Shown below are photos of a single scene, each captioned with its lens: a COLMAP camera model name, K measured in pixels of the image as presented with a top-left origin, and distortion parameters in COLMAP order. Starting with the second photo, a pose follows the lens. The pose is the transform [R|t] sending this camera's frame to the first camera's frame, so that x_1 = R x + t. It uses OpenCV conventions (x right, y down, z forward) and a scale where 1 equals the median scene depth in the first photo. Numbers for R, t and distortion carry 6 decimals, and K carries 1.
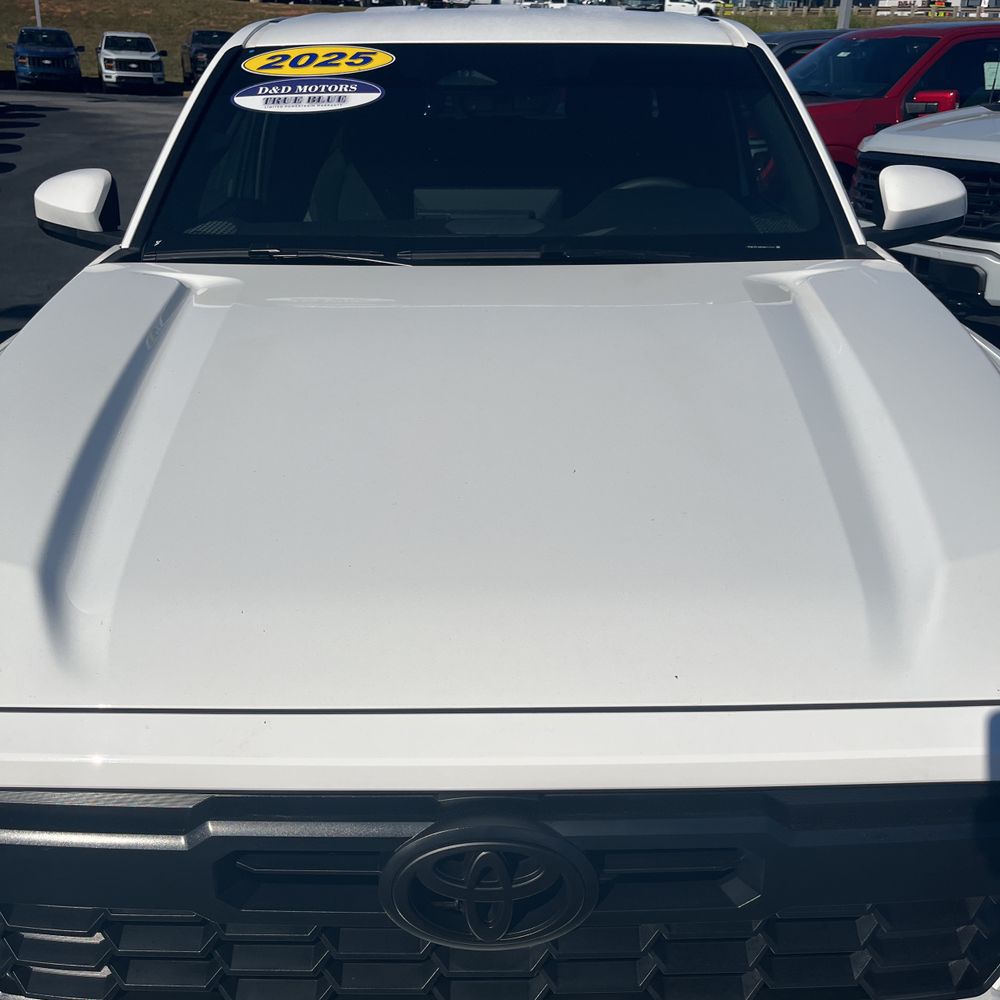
lens RADIAL K [[1027.1, 0, 519.0], [0, 1027.1, 499.1], [0, 0, 1]] dist [0.088211, -0.144283]
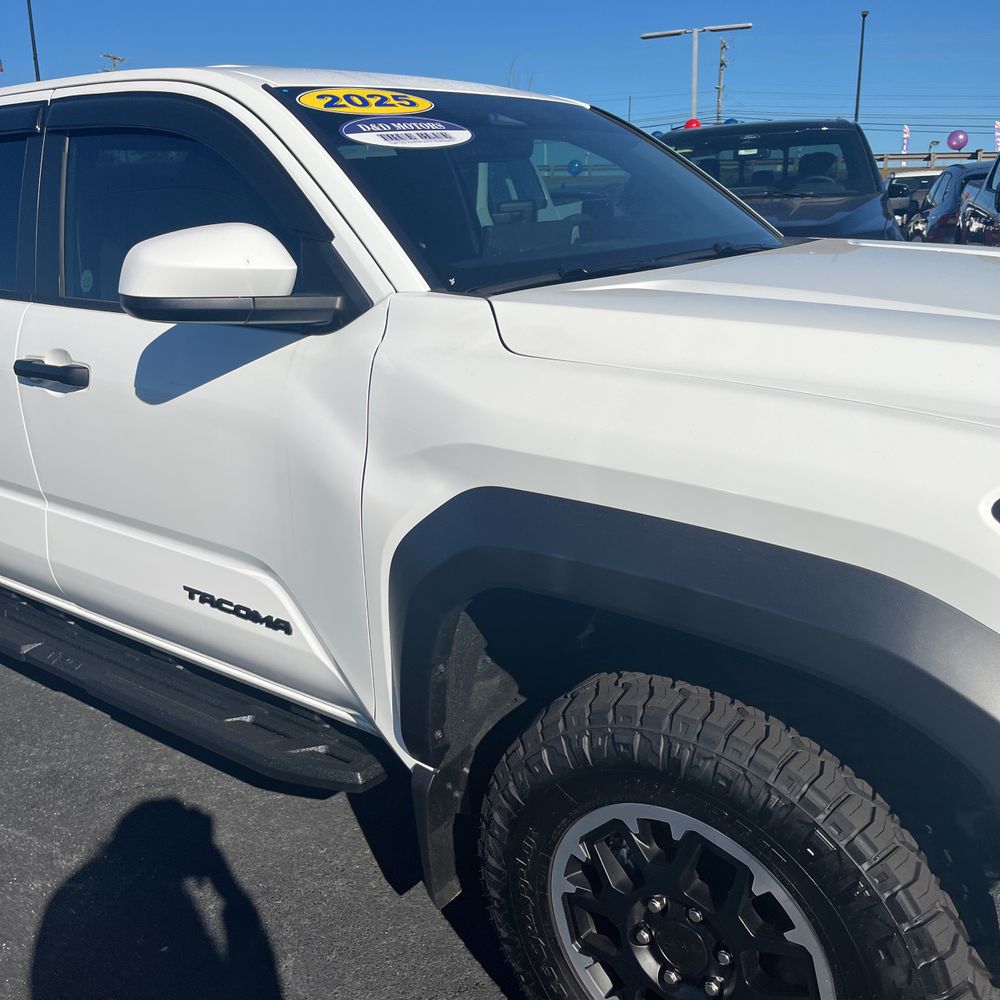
lens RADIAL K [[1028.6, 0, 499.7], [0, 1028.6, 489.0], [0, 0, 1]] dist [0.046725, -0.060510]
pose [[0.633413, -0.237883, 0.736342, -0.873458], [0.346003, 0.938217, 0.005463, -0.068024], [-0.692149, 0.251316, 0.676587, 0.393038]]
